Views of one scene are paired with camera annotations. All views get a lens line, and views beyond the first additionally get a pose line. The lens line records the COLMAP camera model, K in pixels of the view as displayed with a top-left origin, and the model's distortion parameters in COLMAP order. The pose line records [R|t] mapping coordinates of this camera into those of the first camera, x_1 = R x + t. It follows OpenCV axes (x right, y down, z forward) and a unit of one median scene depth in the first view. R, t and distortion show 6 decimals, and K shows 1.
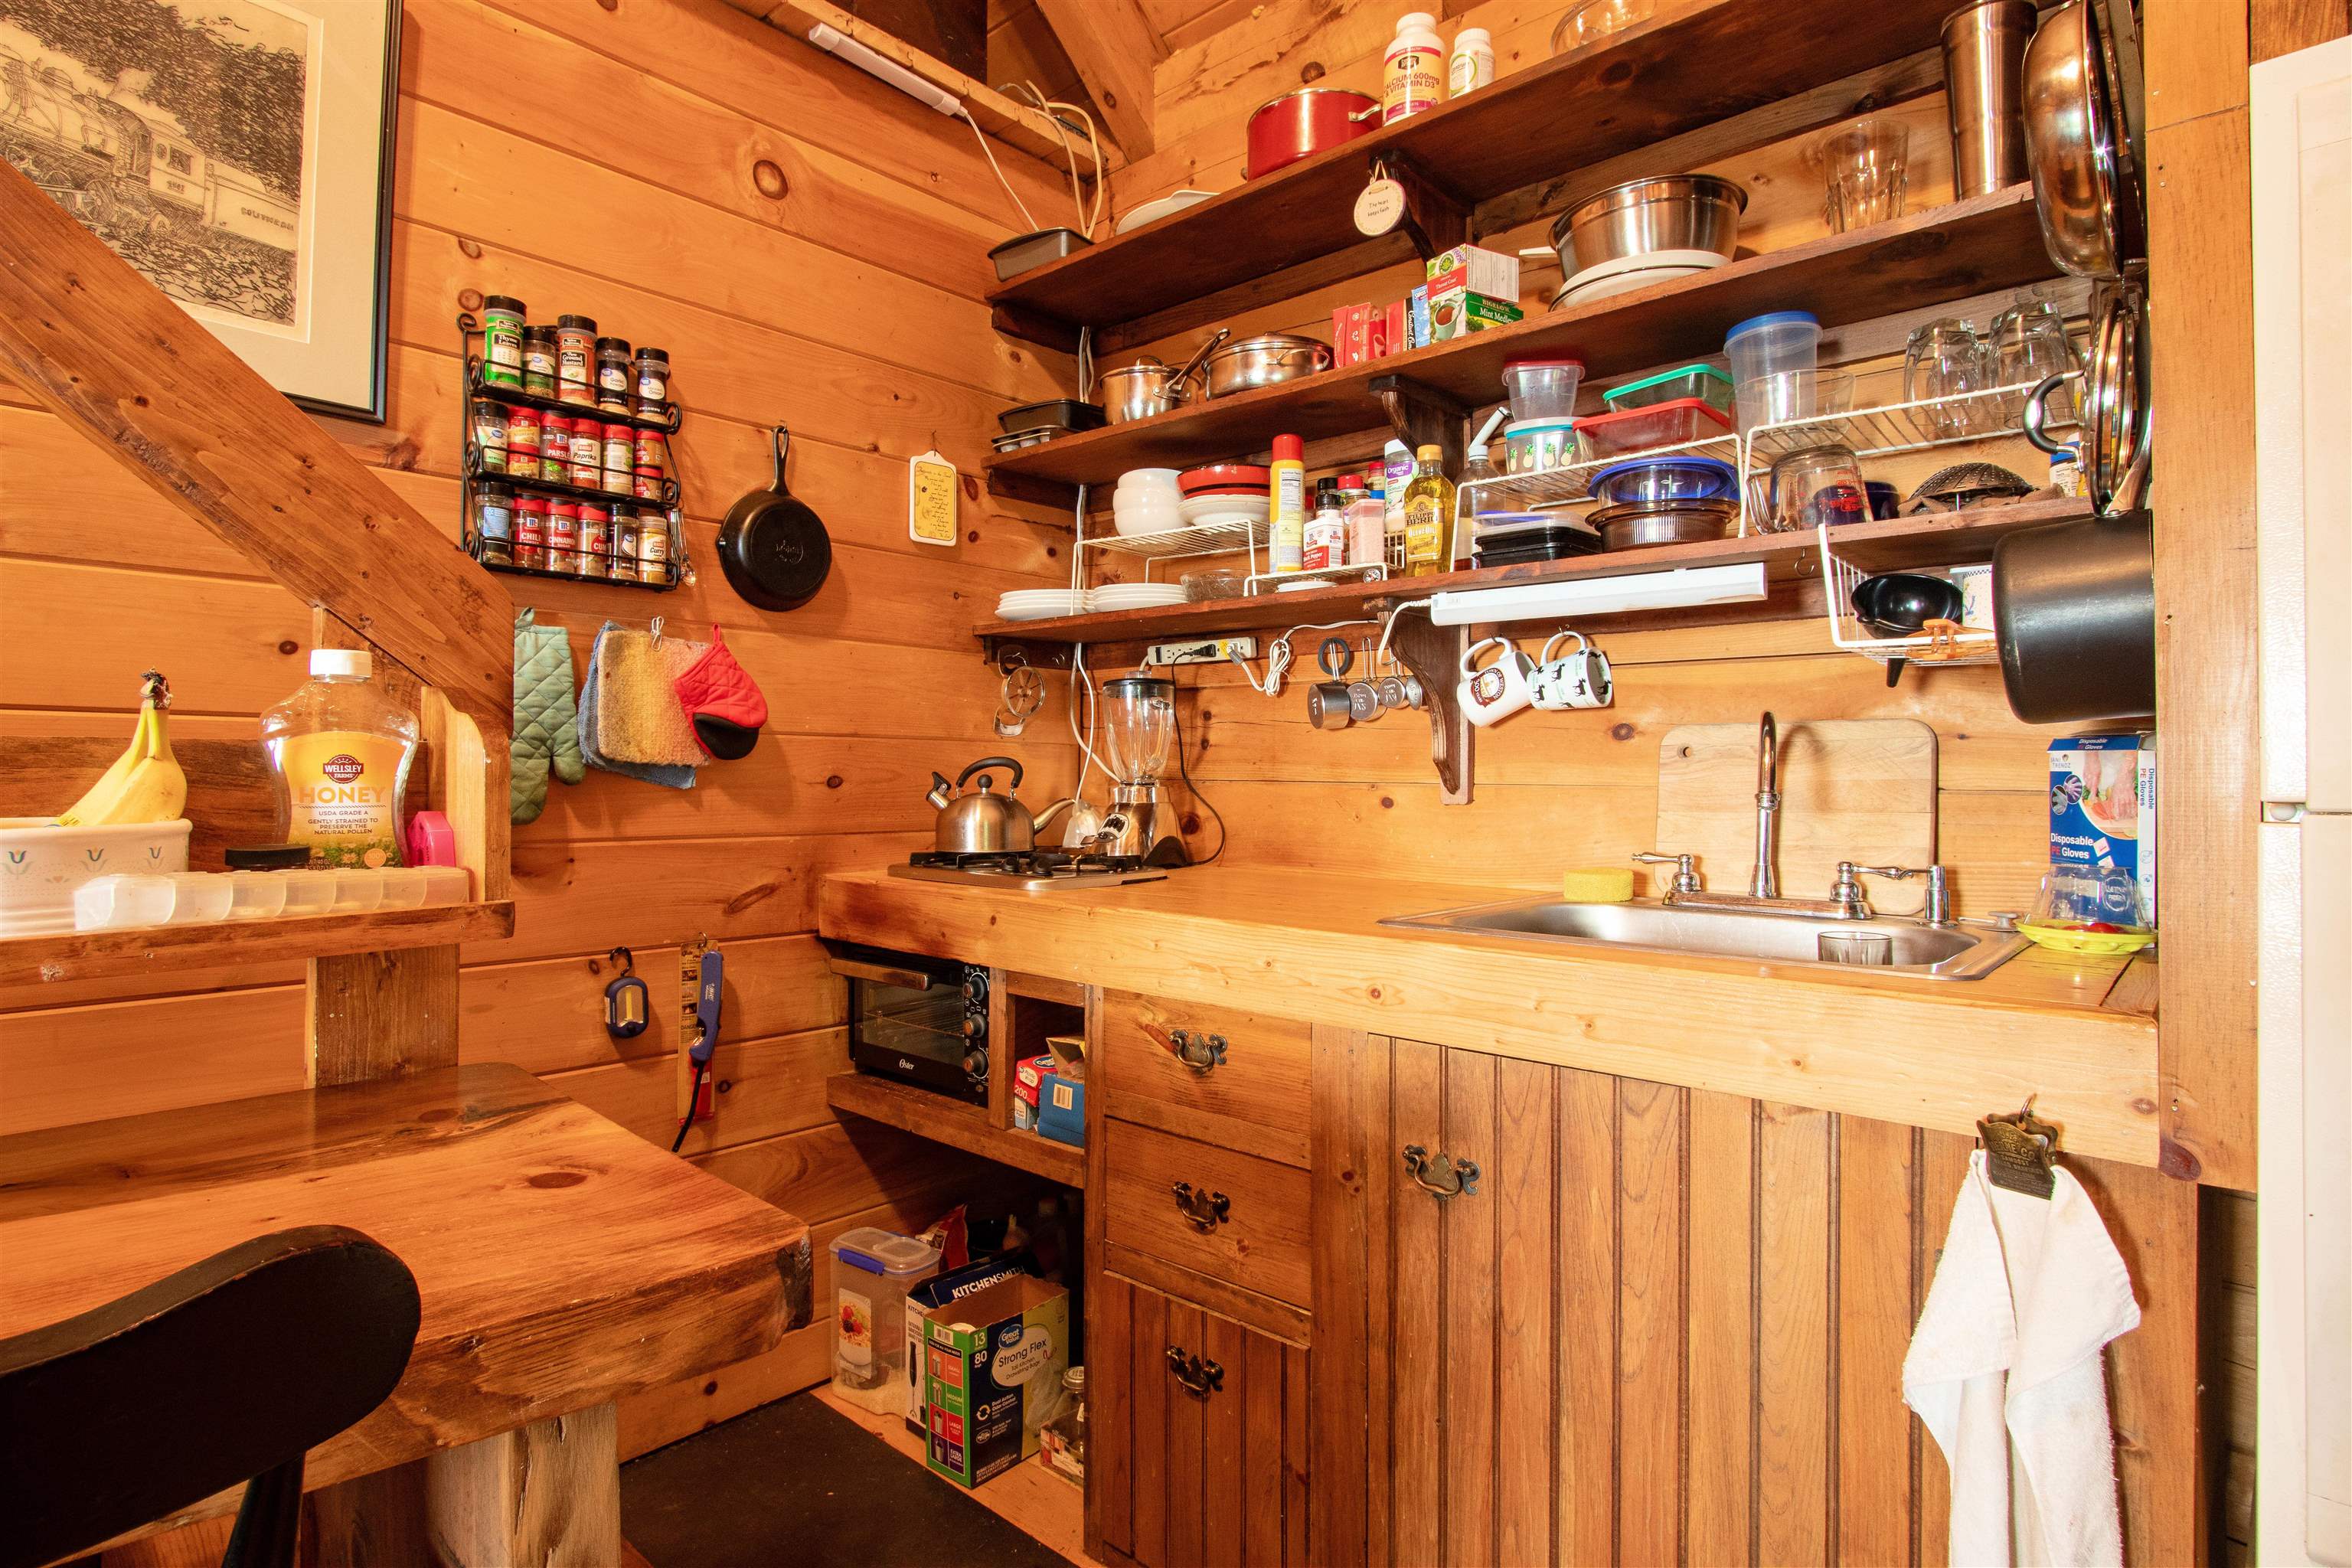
lens RADIAL K [[1223.9, 0, 1176.1], [0, 1223.9, 765.3], [0, 0, 1]] dist [-0.037568, 0.002284]
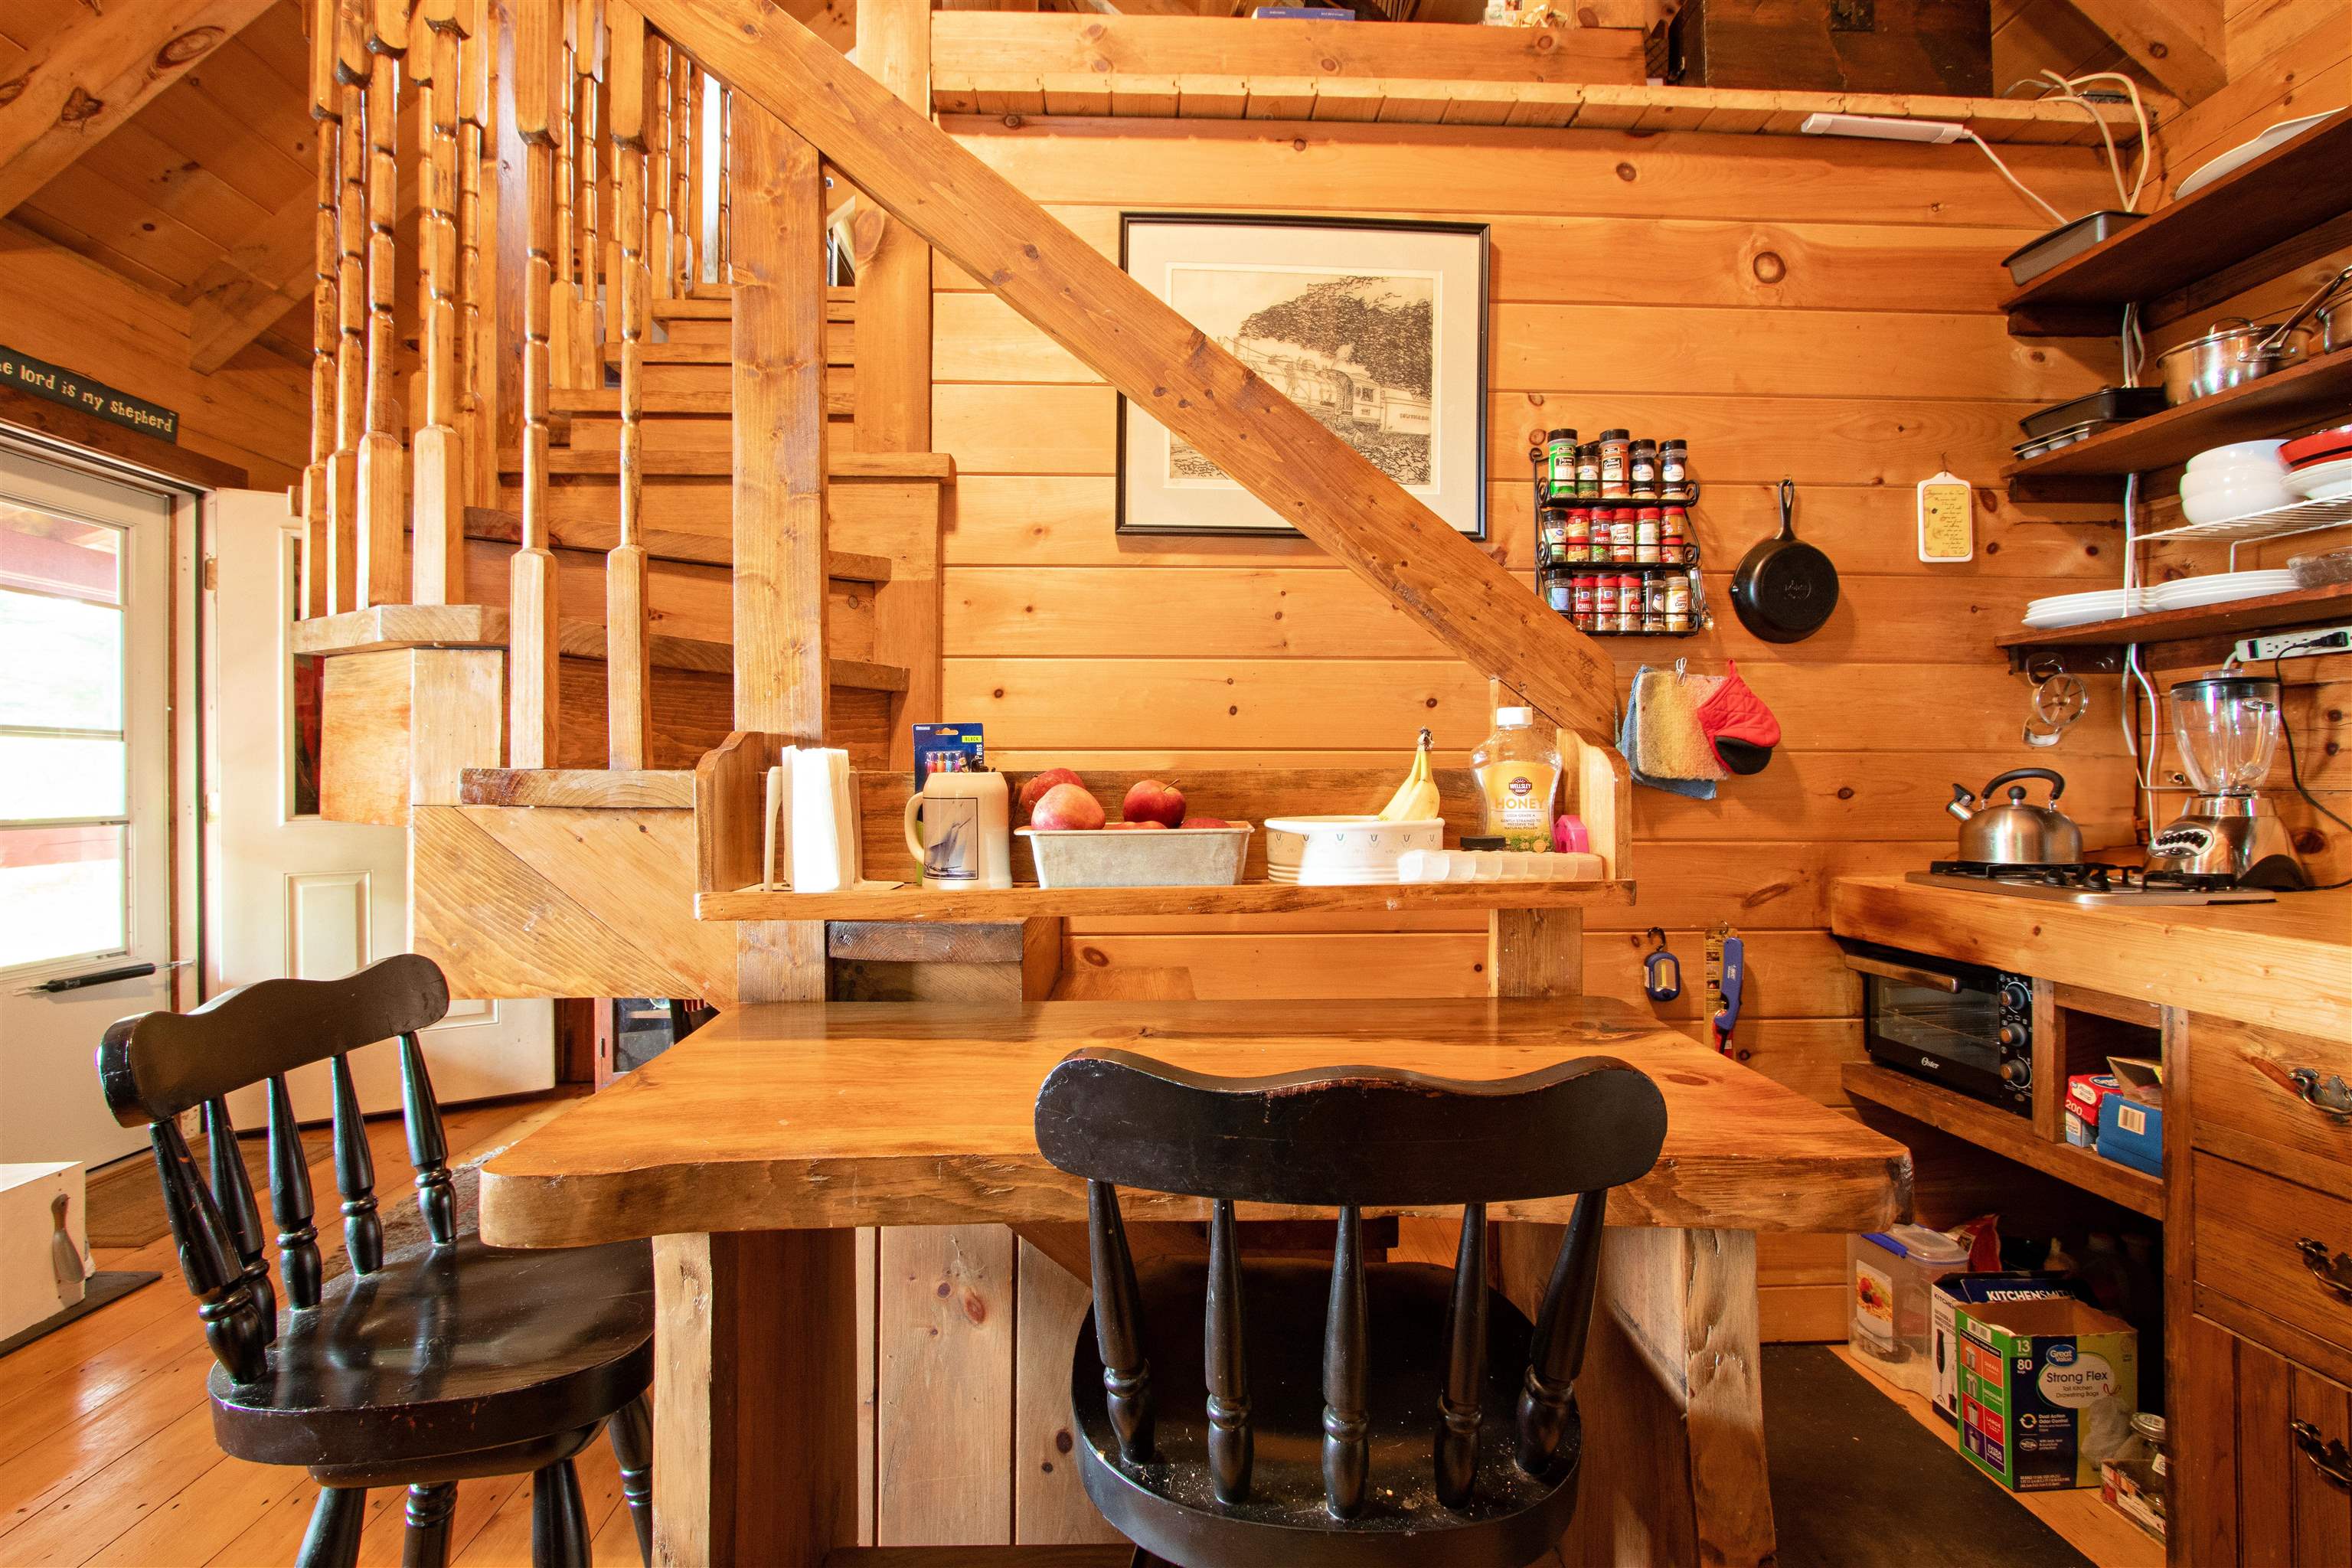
lens RADIAL K [[1086.2, 0, 1159.2], [0, 1086.2, 768.1], [0, 0, 1]] dist [-0.021984, 0.004027]
pose [[0.694214, -0.017915, -0.719545, -0.013209], [0.010957, 0.999837, -0.014322, -0.002423], [0.719685, 0.002058, 0.694298, -0.129328]]
